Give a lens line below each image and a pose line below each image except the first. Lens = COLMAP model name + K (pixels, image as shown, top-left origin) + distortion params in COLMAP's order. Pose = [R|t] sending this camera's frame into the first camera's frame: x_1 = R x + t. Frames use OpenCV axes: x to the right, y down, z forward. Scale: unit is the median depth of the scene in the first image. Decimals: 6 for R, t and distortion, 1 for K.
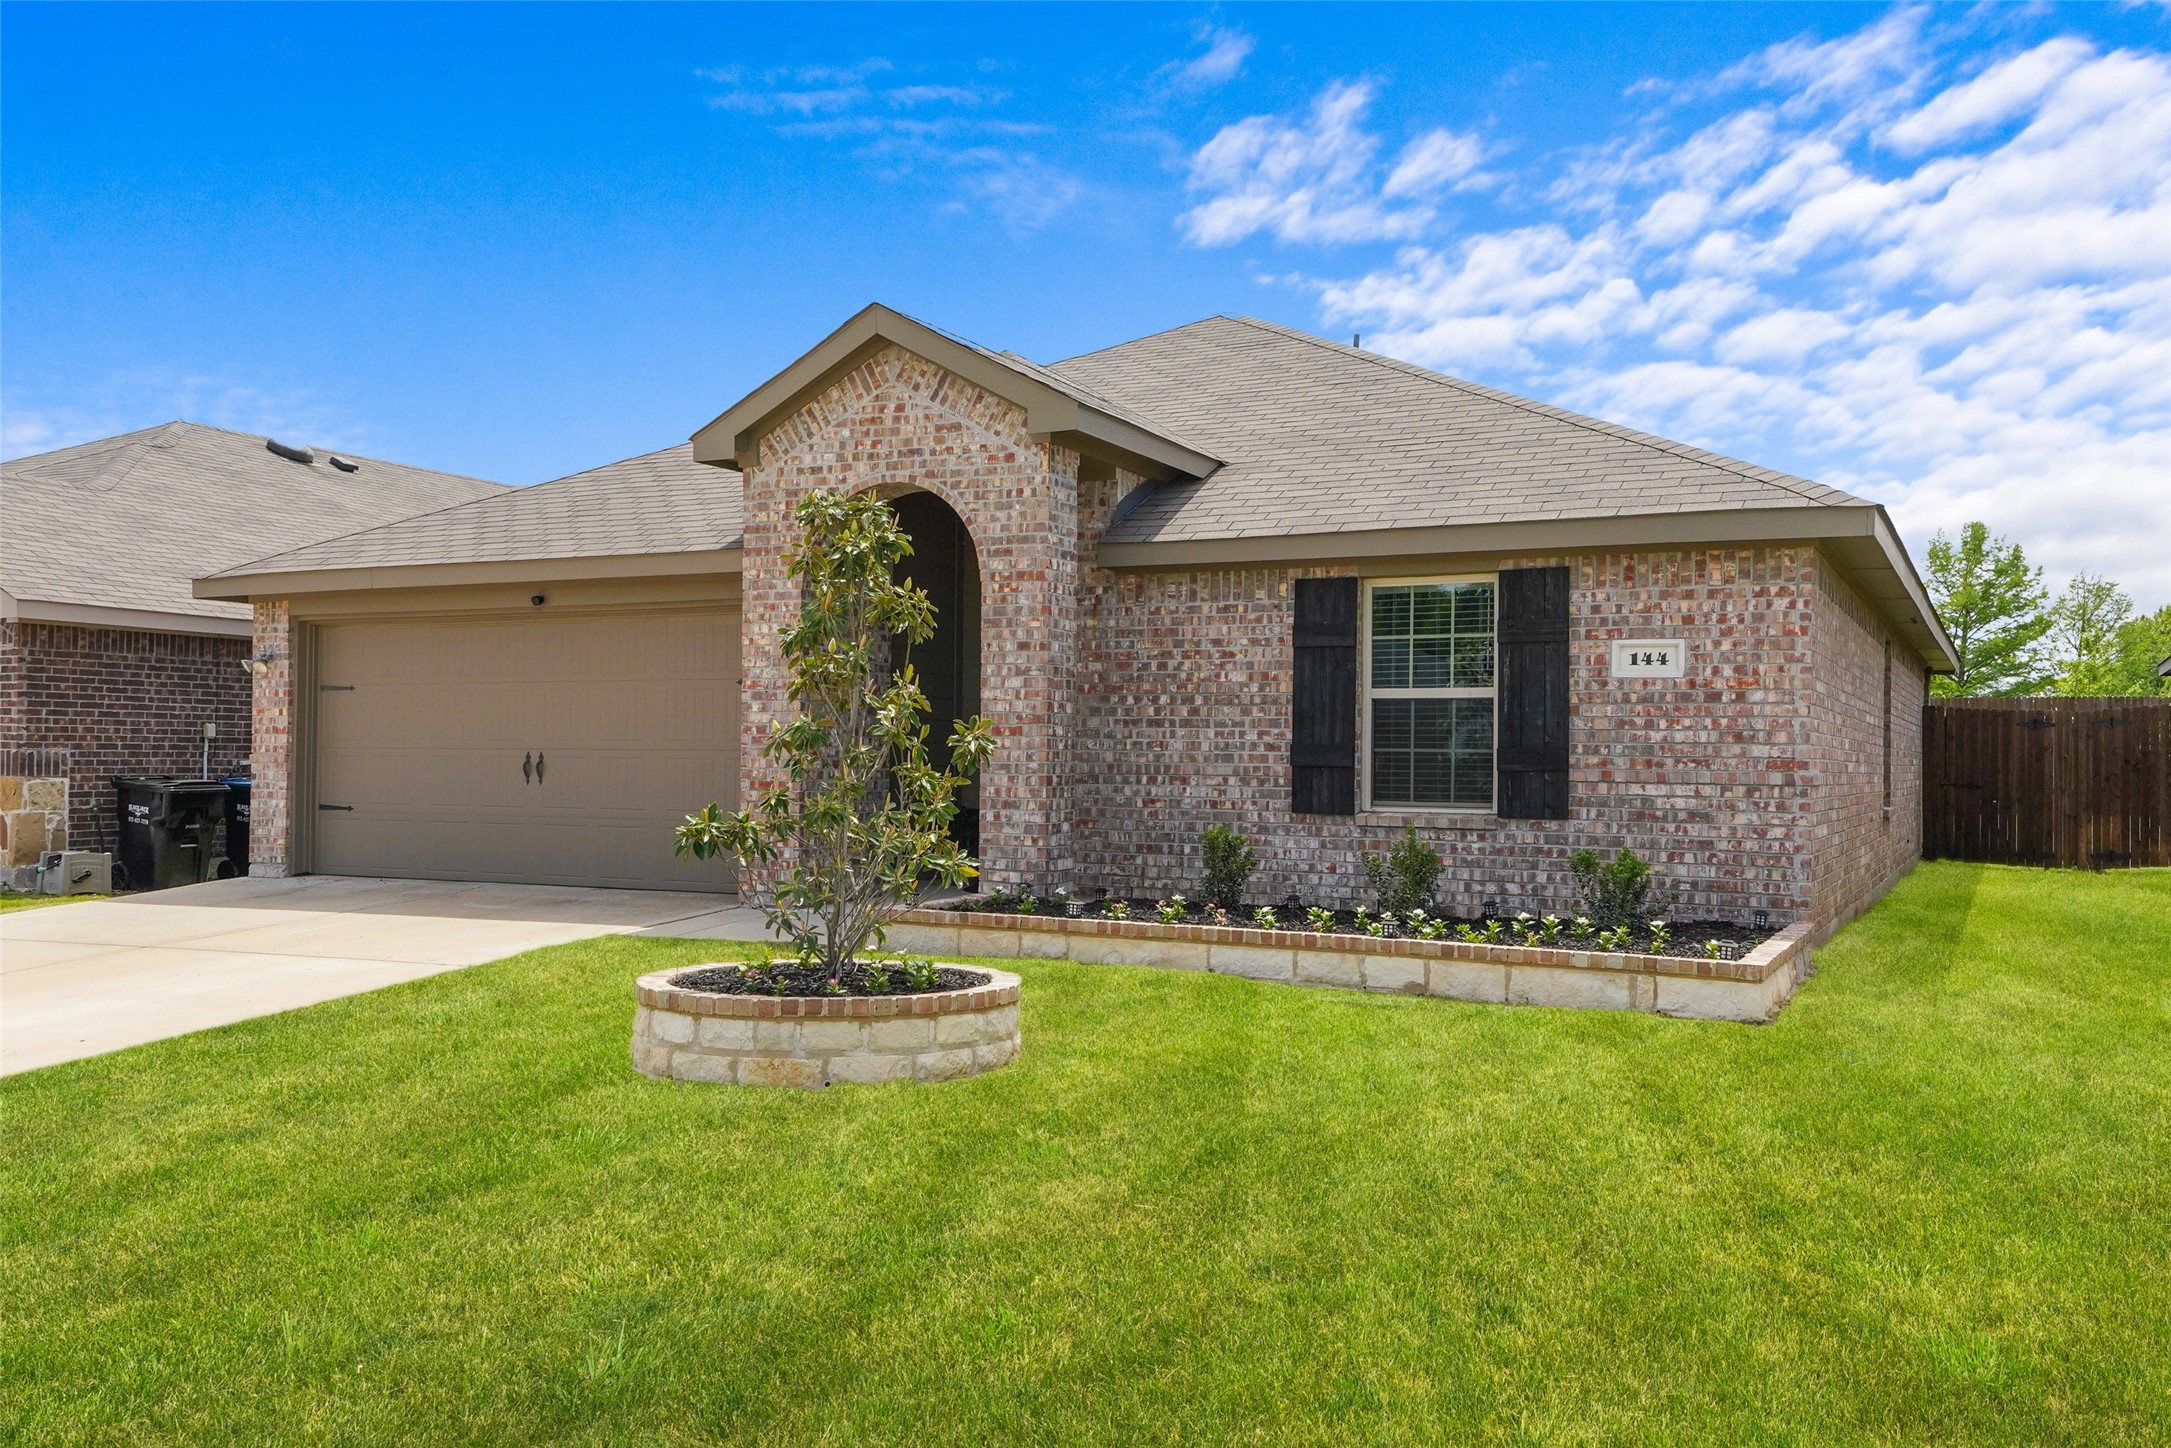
lens RADIAL K [[1786.3, 0, 1065.3], [0, 1786.3, 716.7], [0, 0, 1]] dist [0.104880, -0.001843]
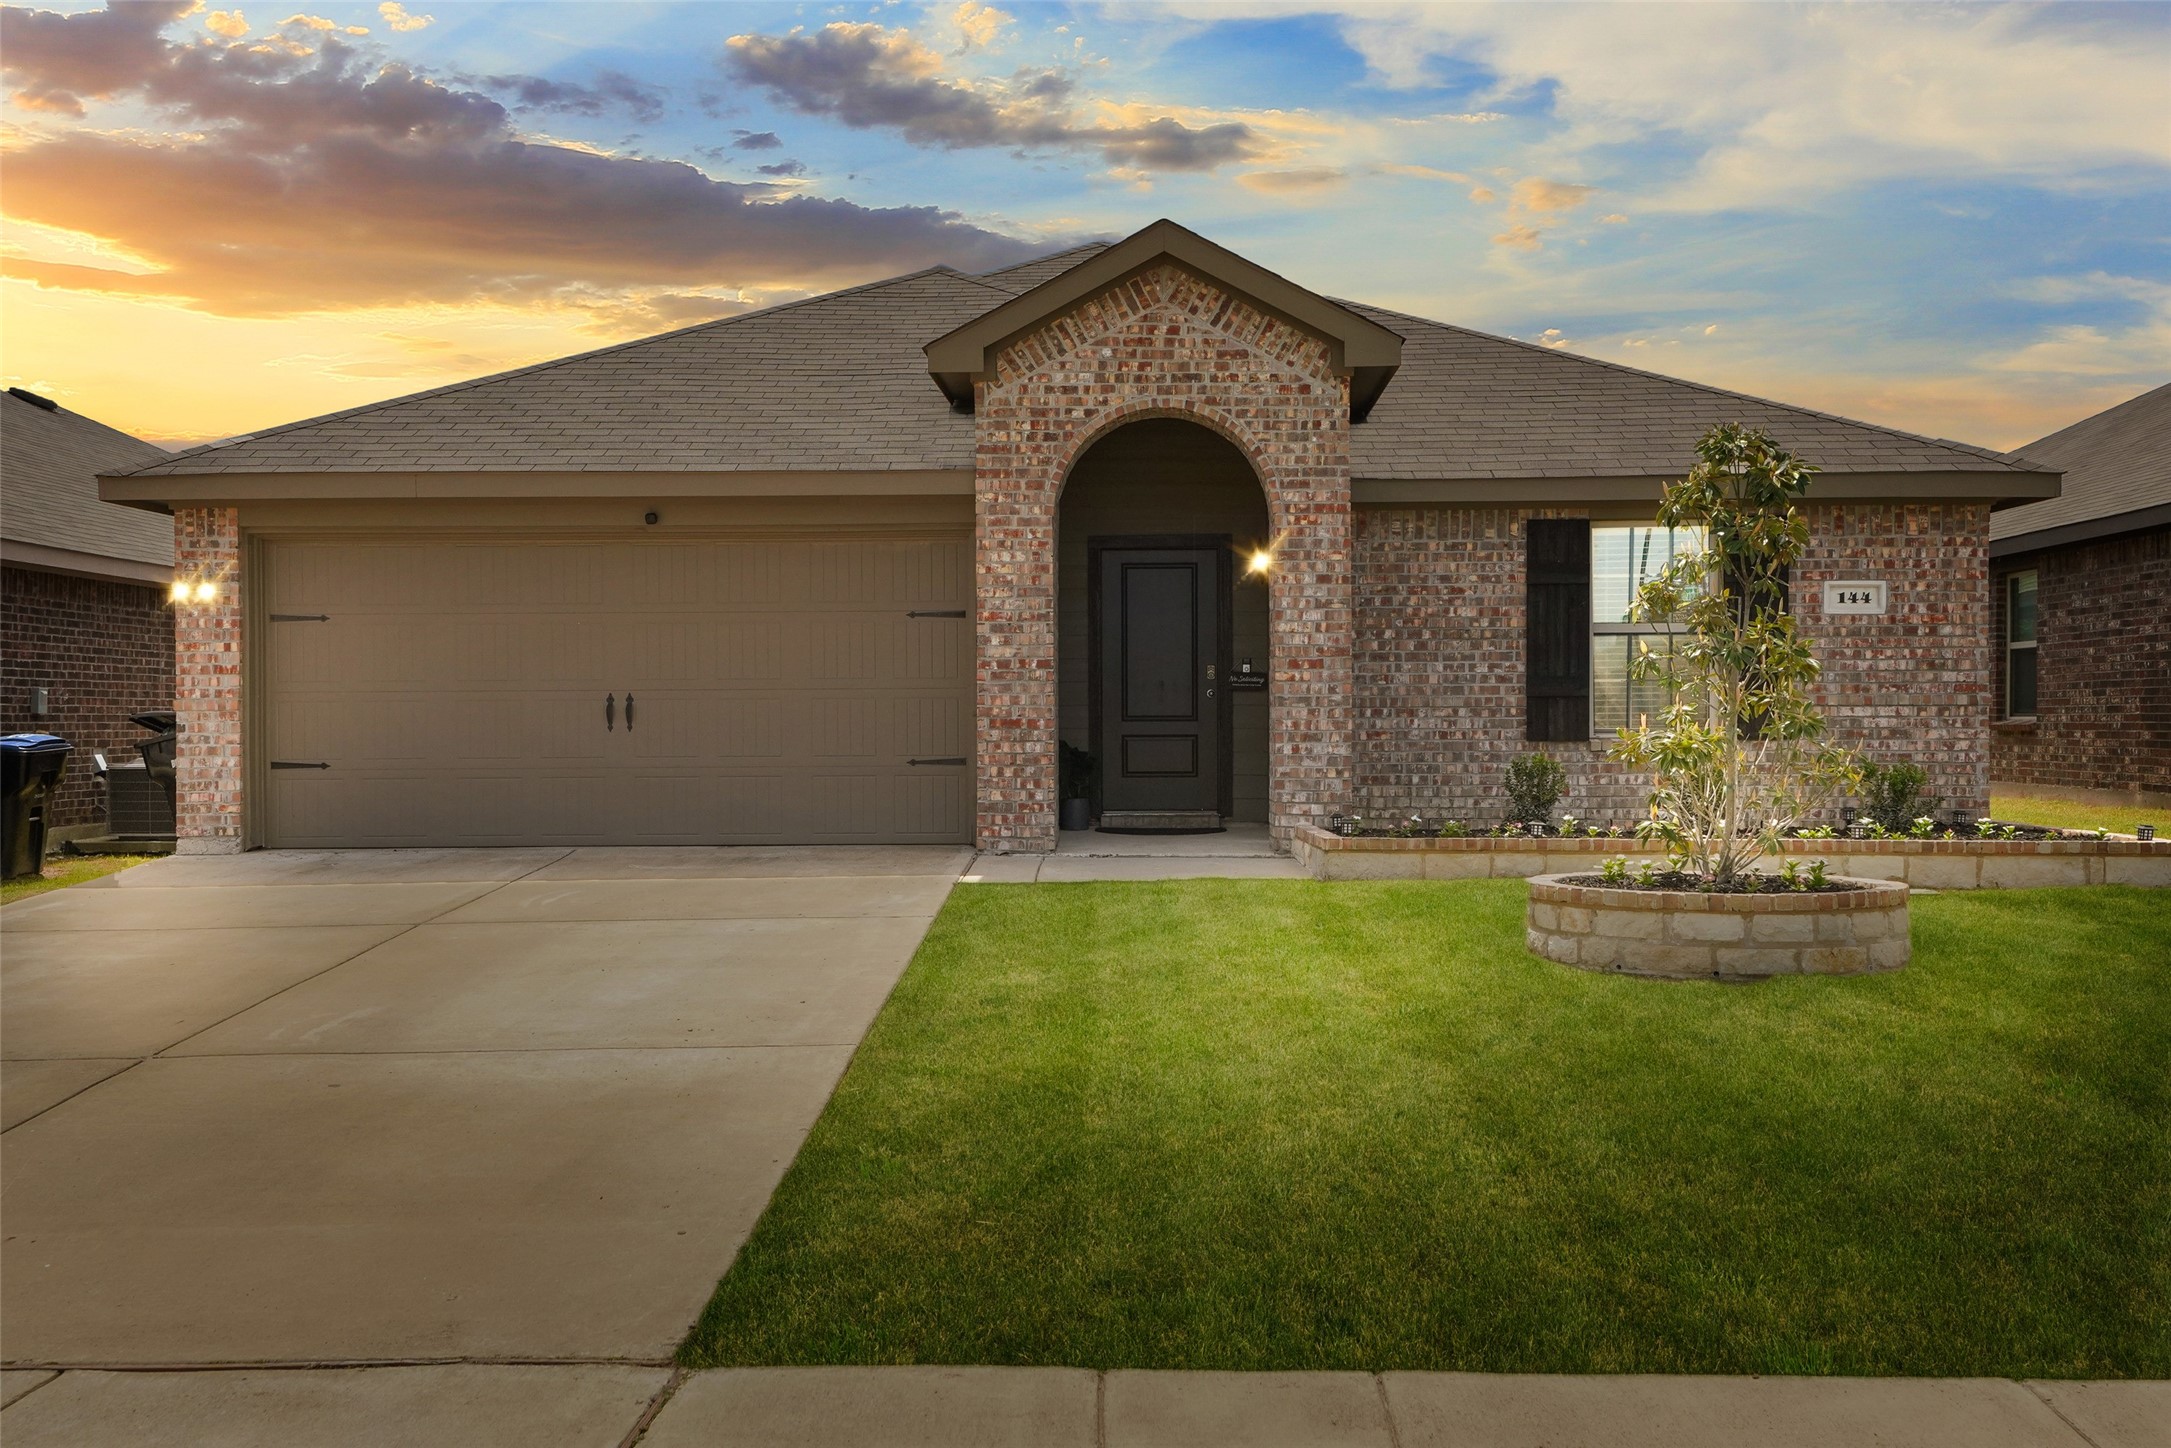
lens RADIAL K [[1955.0, 0, 1068.5], [0, 1955.0, 716.8], [0, 0, 1]] dist [0.122262, -0.115172]
pose [[0.902213, -0.012889, 0.431098, -0.614495], [0.003591, 0.999743, 0.022376, 0.012417], [-0.431276, -0.018640, 0.902027, 0.067058]]
